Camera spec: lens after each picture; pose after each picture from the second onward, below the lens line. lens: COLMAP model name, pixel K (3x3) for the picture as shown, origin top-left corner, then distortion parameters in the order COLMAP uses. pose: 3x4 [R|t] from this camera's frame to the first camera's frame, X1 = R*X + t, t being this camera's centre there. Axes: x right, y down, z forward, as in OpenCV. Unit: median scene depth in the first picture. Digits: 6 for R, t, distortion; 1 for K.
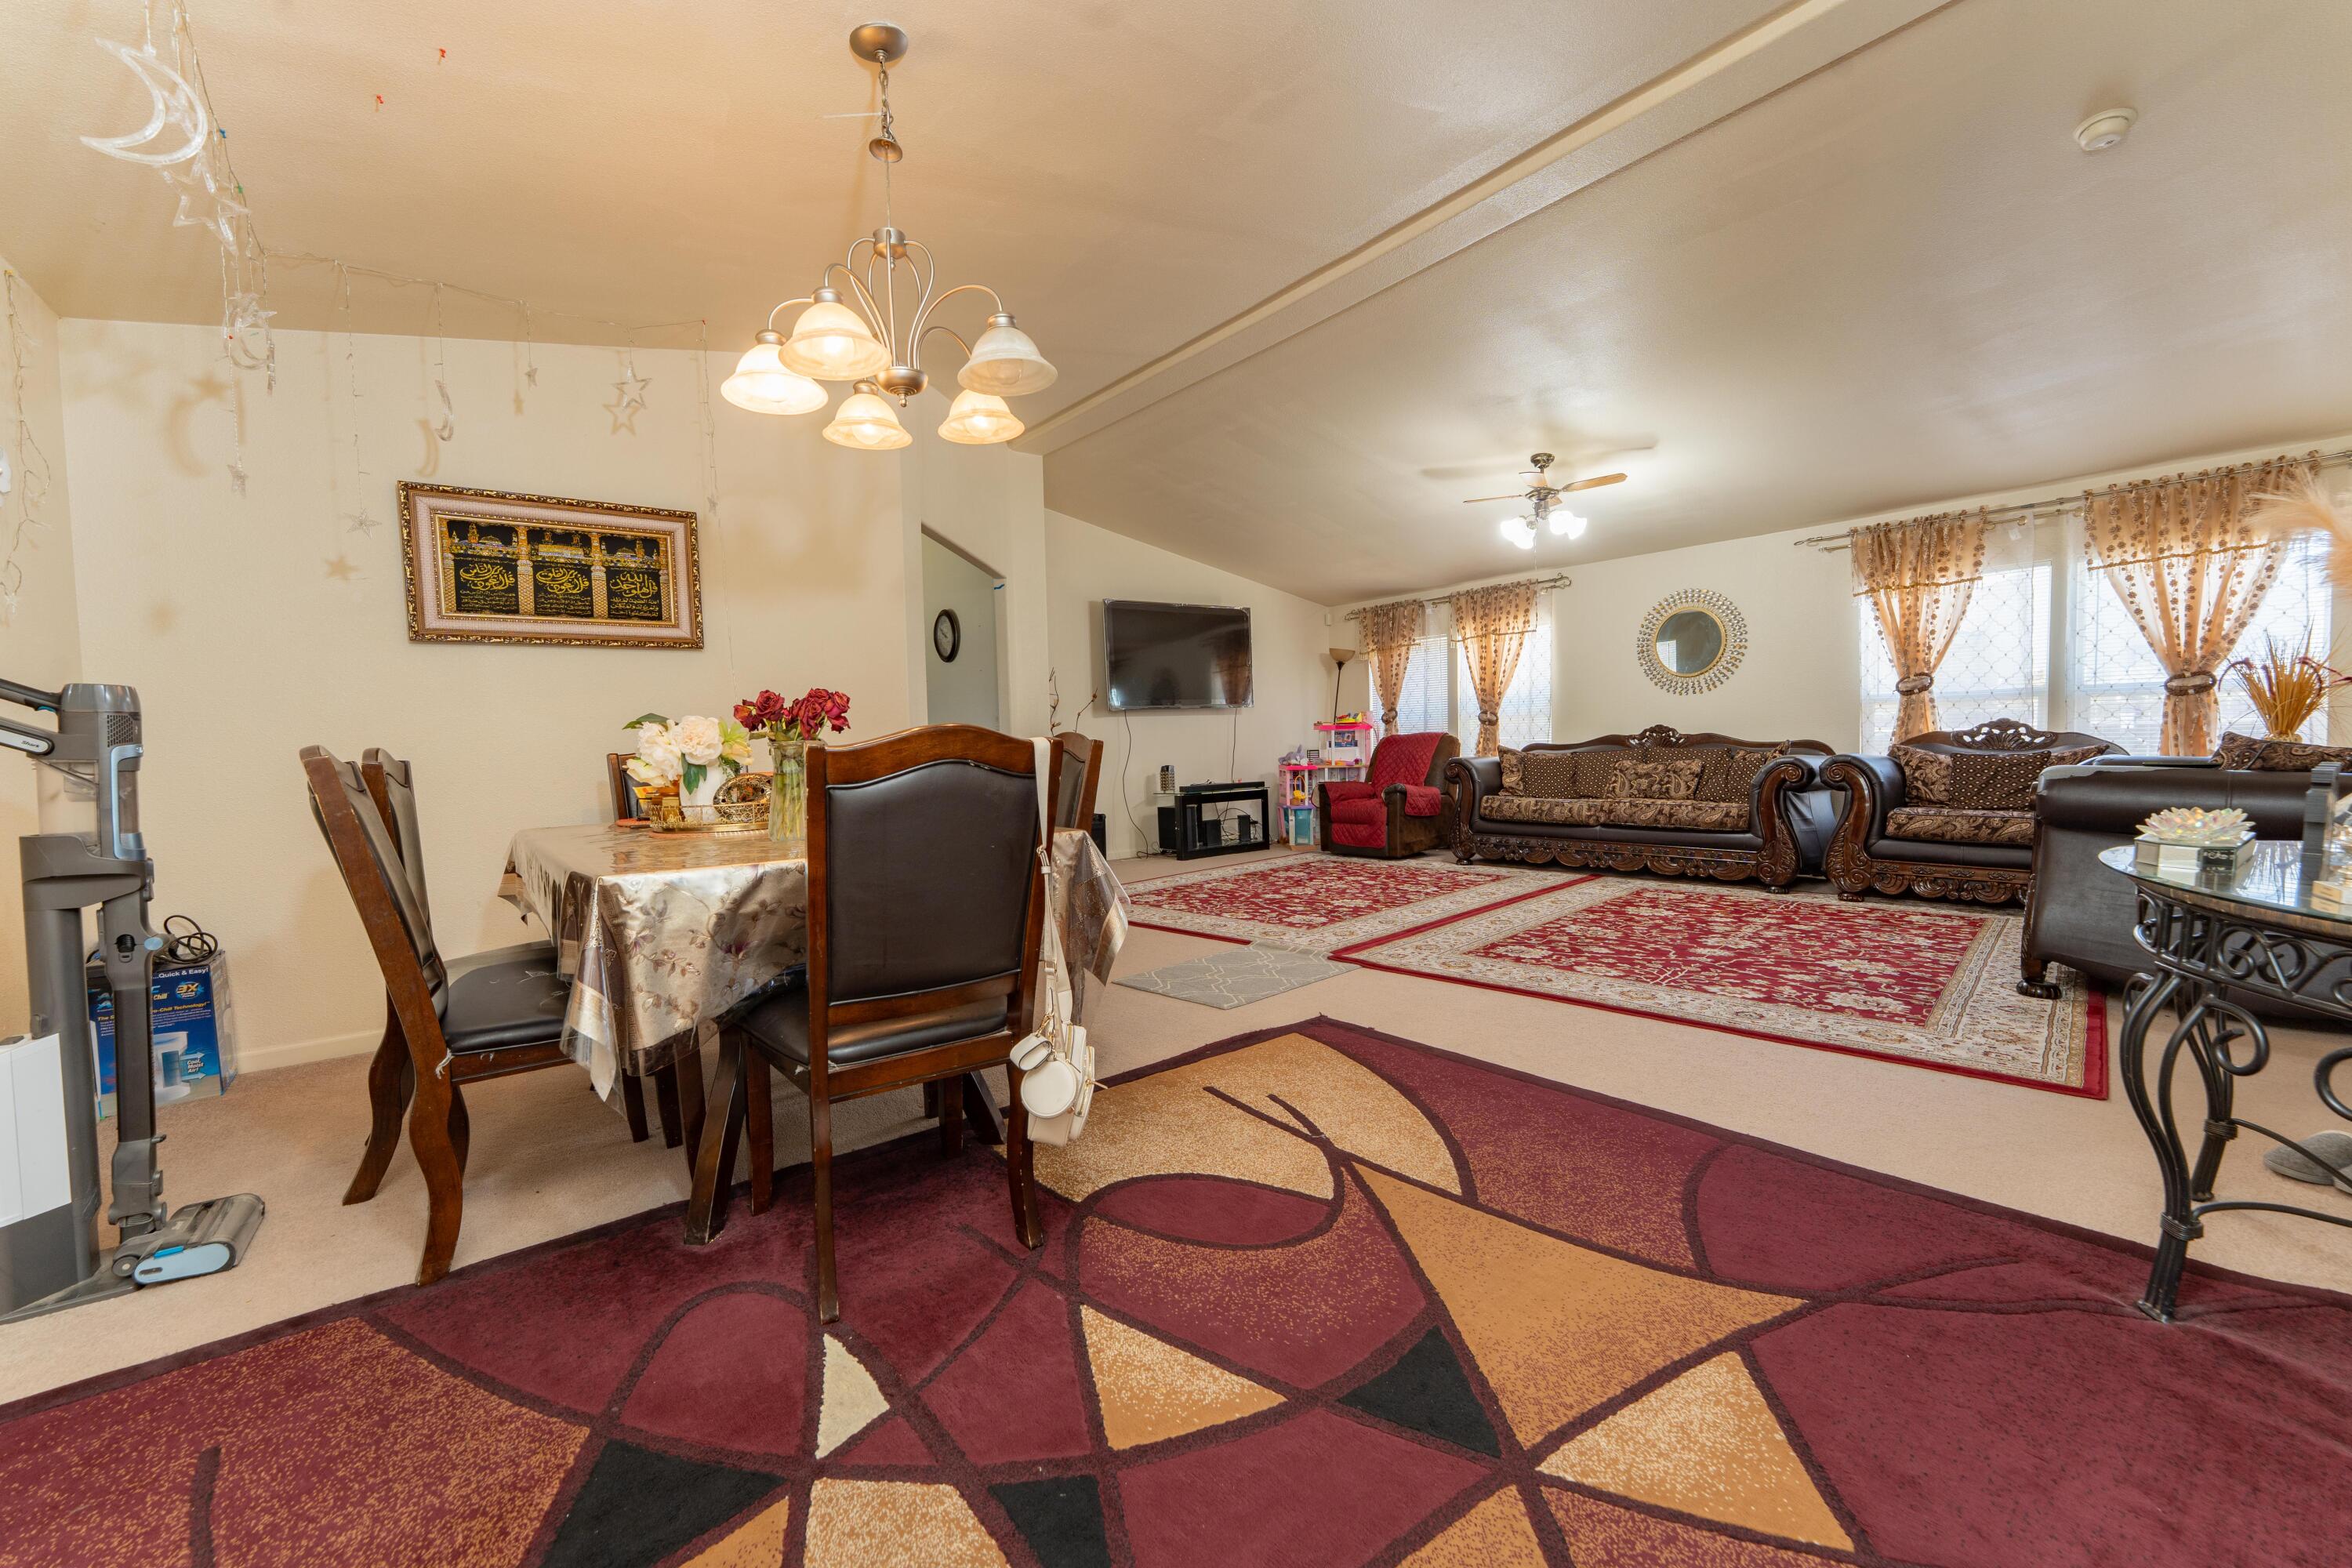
lens RADIAL K [[935.6, 0, 1178.9], [0, 935.6, 788.6], [0, 0, 1]] dist [-0.004760, -0.000547]
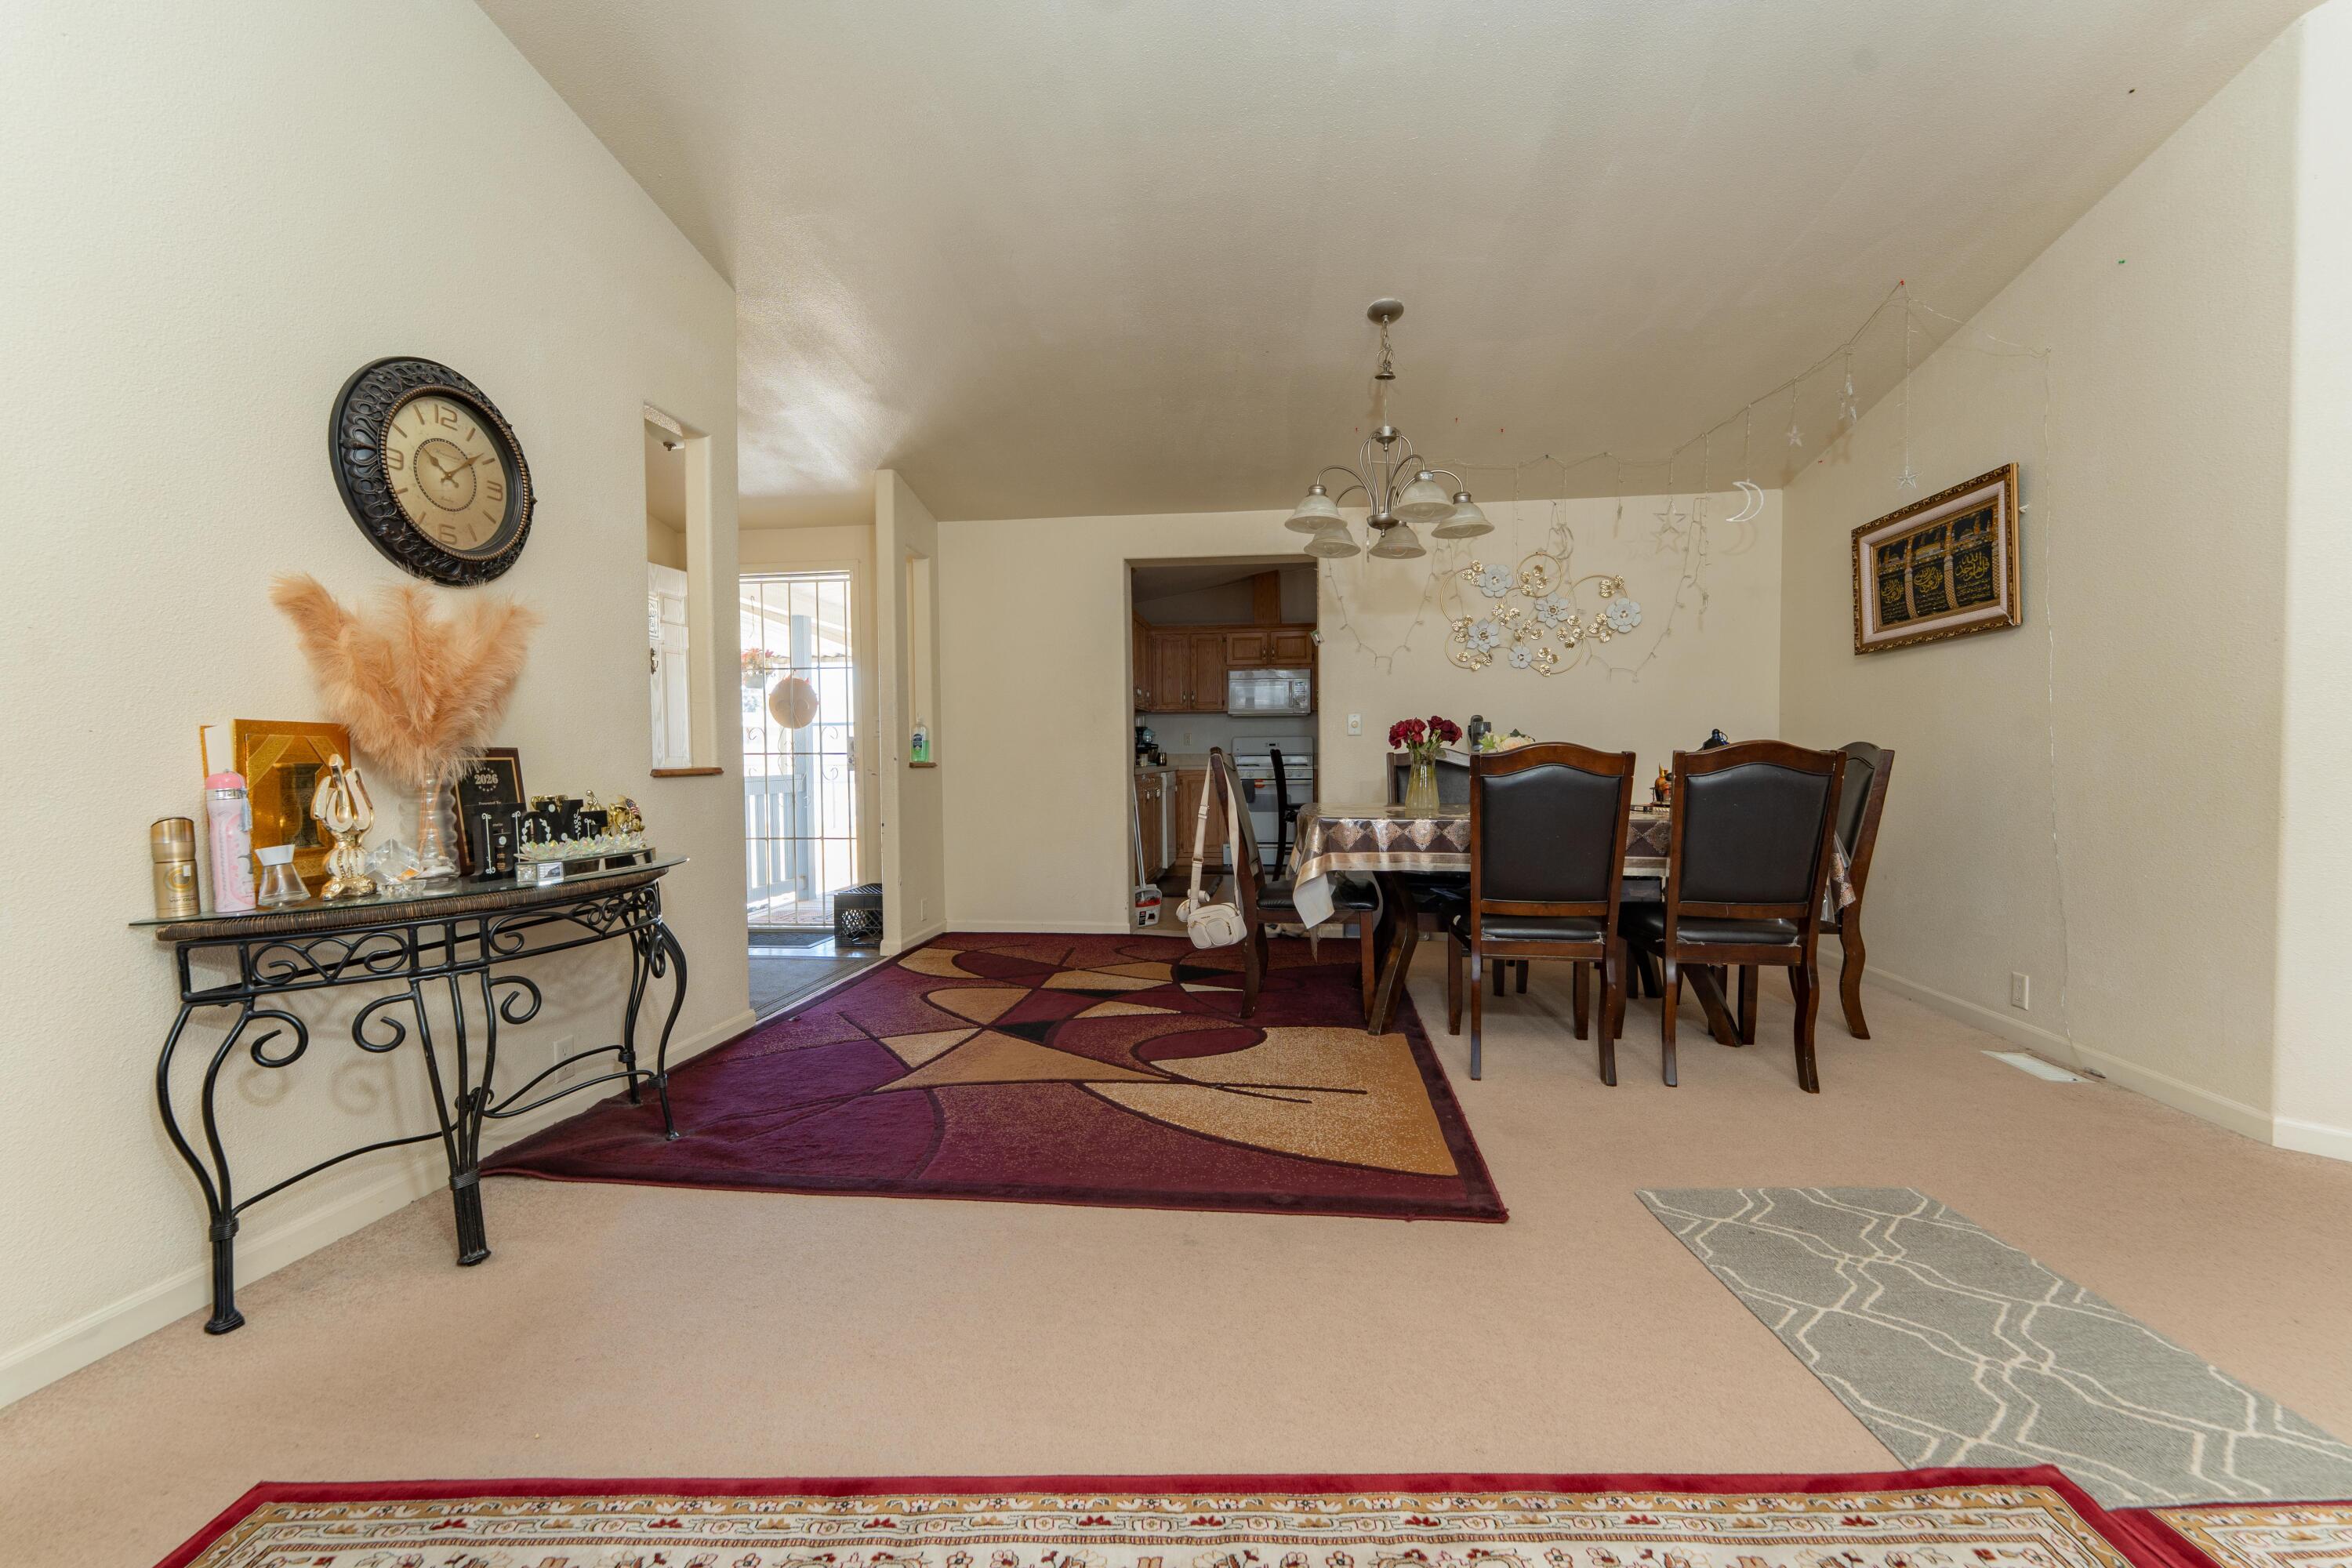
lens RADIAL K [[961.4, 0, 1175.6], [0, 961.4, 790.0], [0, 0, 1]] dist [0.000947, 0.000038]
pose [[-0.710913, 0.056977, -0.700968, 0.420050], [-0.010793, 0.995711, 0.091881, -0.050441], [0.703197, 0.072886, -0.707249, 0.734349]]
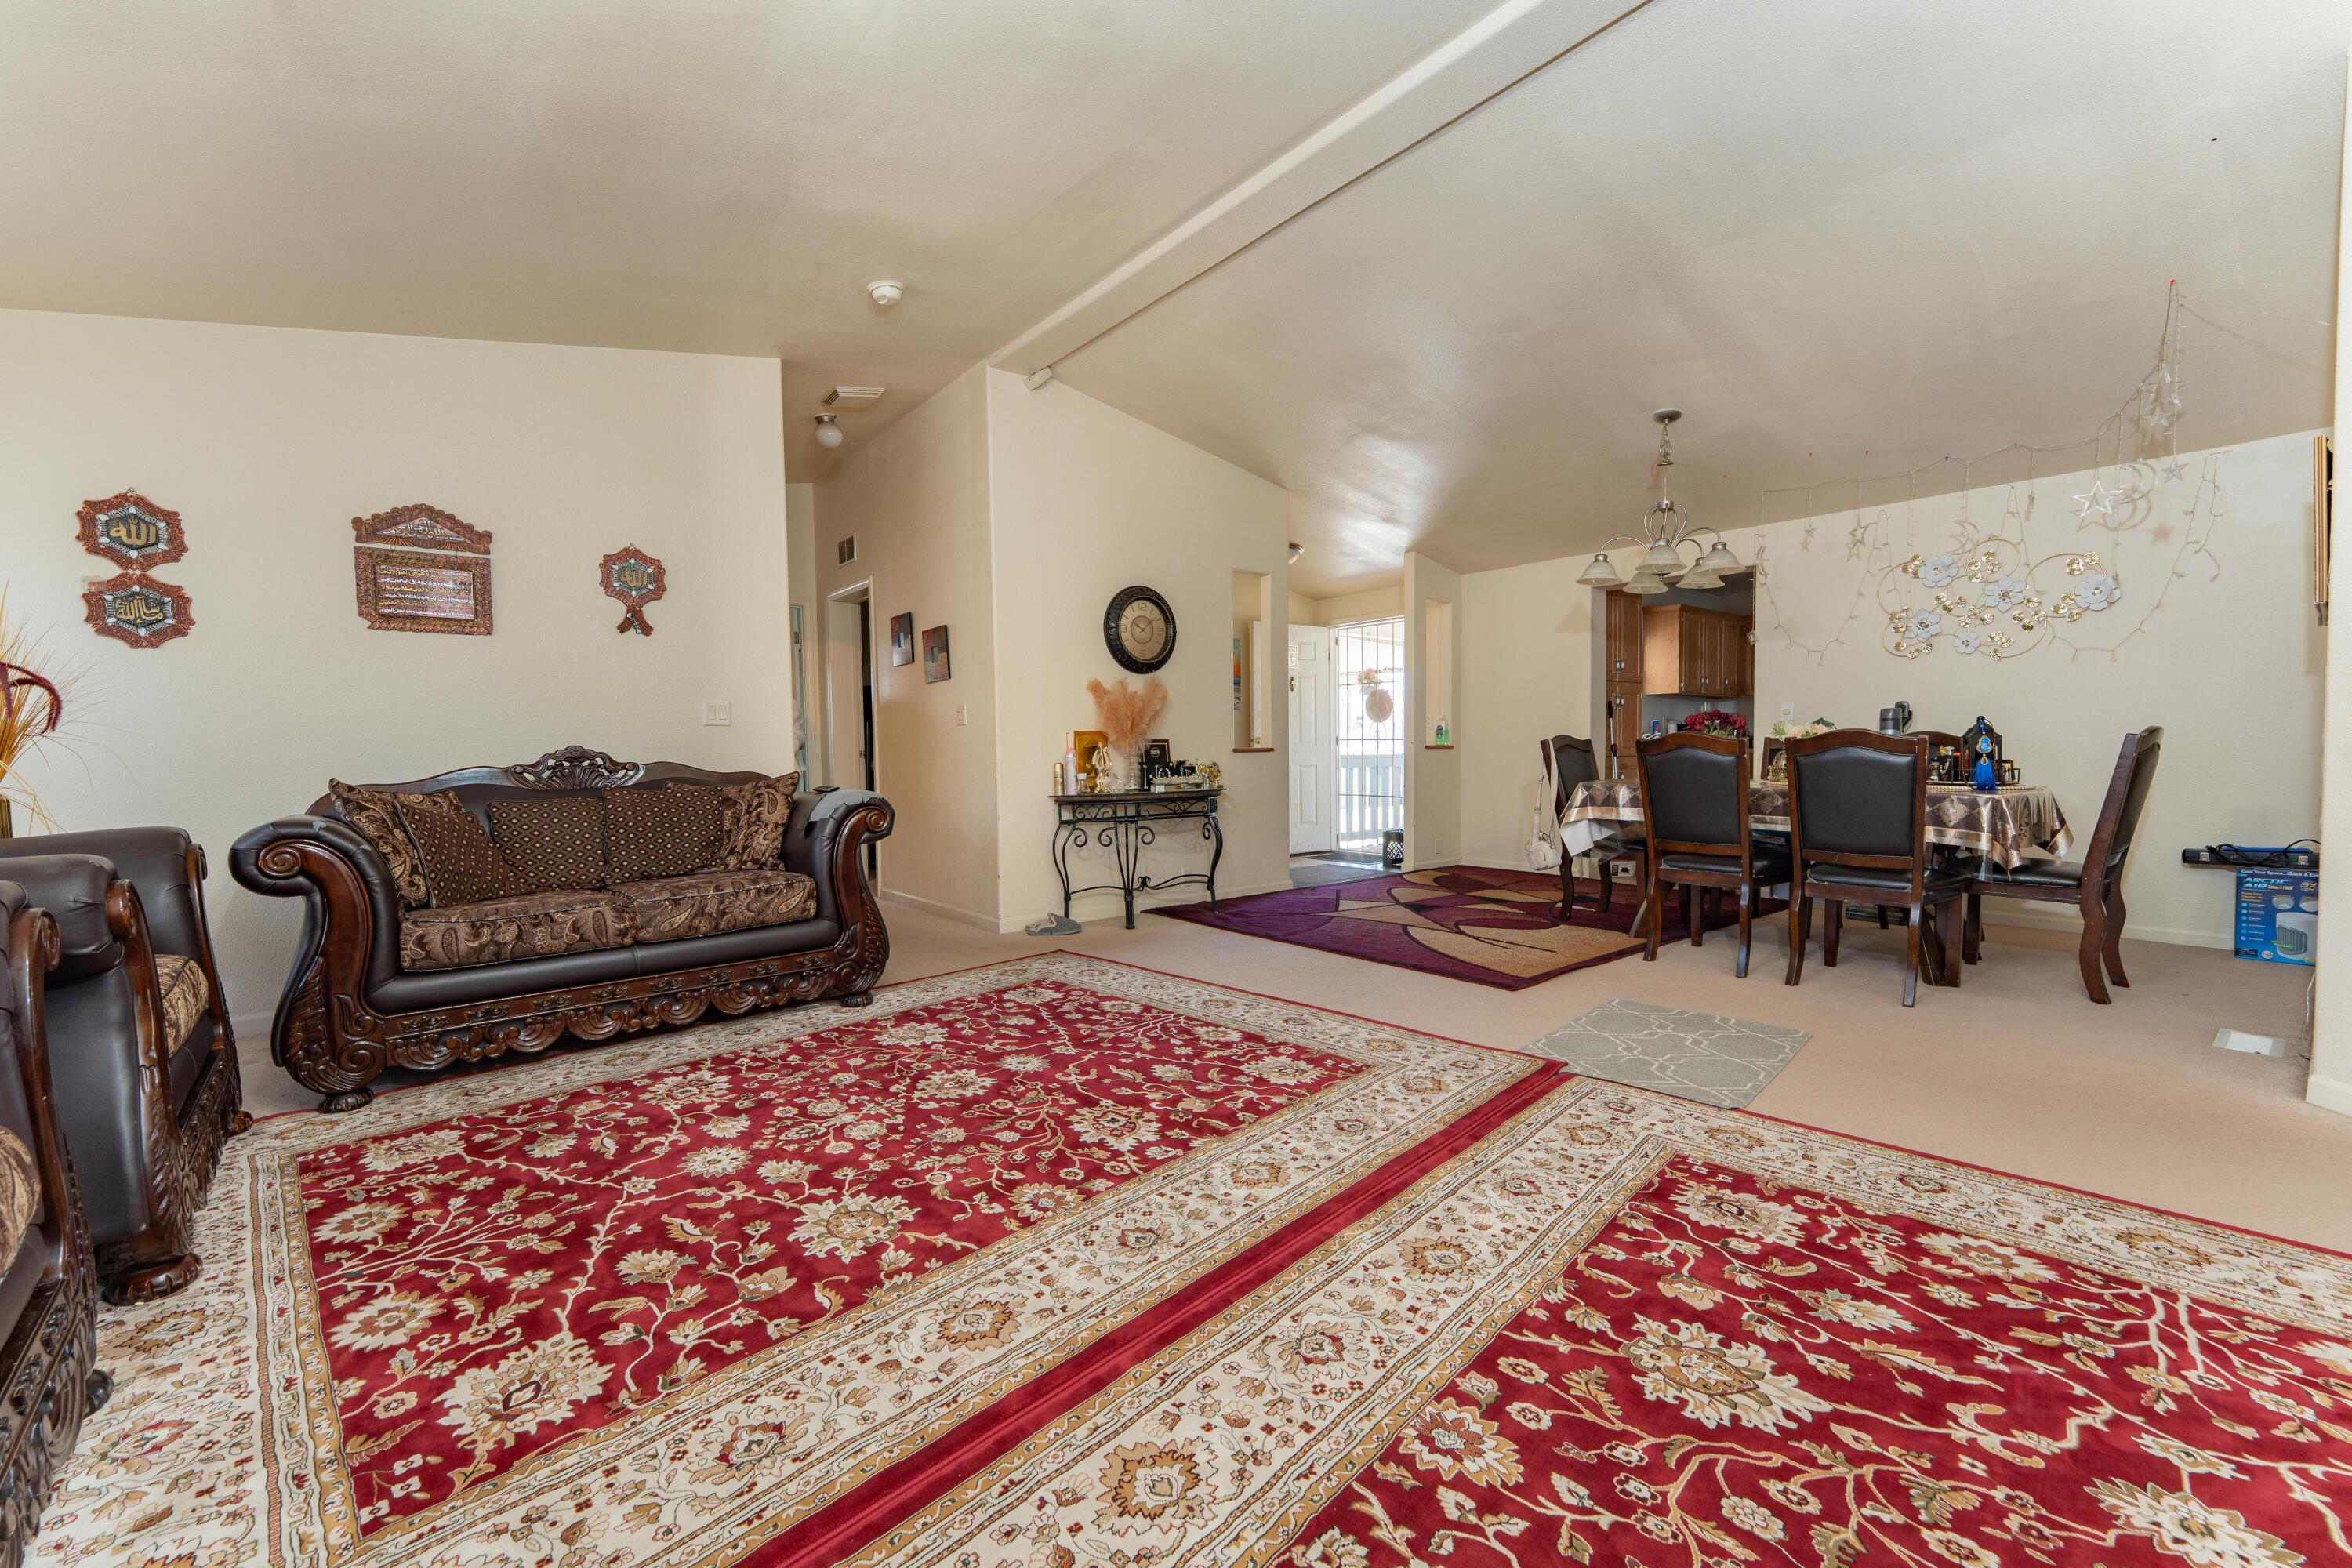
lens RADIAL K [[942.3, 0, 1179.6], [0, 942.3, 783.1], [0, 0, 1]] dist [-0.002078, -0.000176]
pose [[-0.999288, 0.036660, -0.008900, 0.322987], [0.035685, 0.995100, 0.092206, -0.071321], [0.012237, 0.091822, -0.995700, 1.217605]]
